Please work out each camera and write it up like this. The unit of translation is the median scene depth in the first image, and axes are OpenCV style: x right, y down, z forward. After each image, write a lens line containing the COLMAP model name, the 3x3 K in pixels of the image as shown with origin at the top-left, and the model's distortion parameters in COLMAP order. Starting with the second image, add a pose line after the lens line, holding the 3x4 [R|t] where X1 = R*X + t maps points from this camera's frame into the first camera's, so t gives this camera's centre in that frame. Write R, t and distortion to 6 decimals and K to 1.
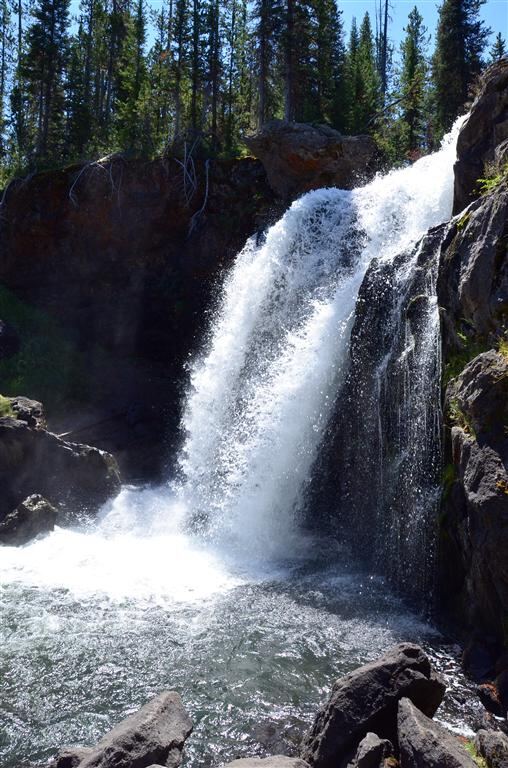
lens RADIAL K [[606.1, 0, 254.0], [0, 606.1, 384.0], [0, 0, 1]] dist [-0.184587, 0.161968]
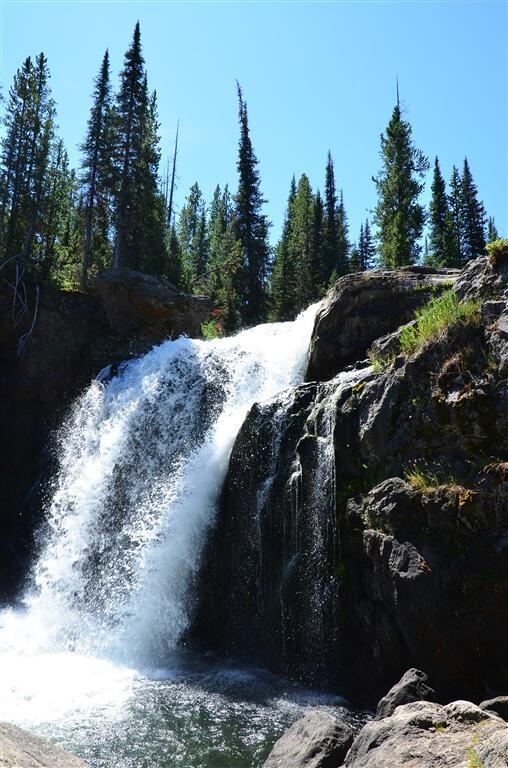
lens RADIAL K [[589.8, 0, 254.0], [0, 589.8, 384.0], [0, 0, 1]] dist [-0.004887, -0.000576]
pose [[0.891358, 0.109366, 0.439909, -0.270188], [-0.013761, 0.976540, -0.214895, 0.017623], [-0.453091, 0.185495, 0.871952, -0.088832]]
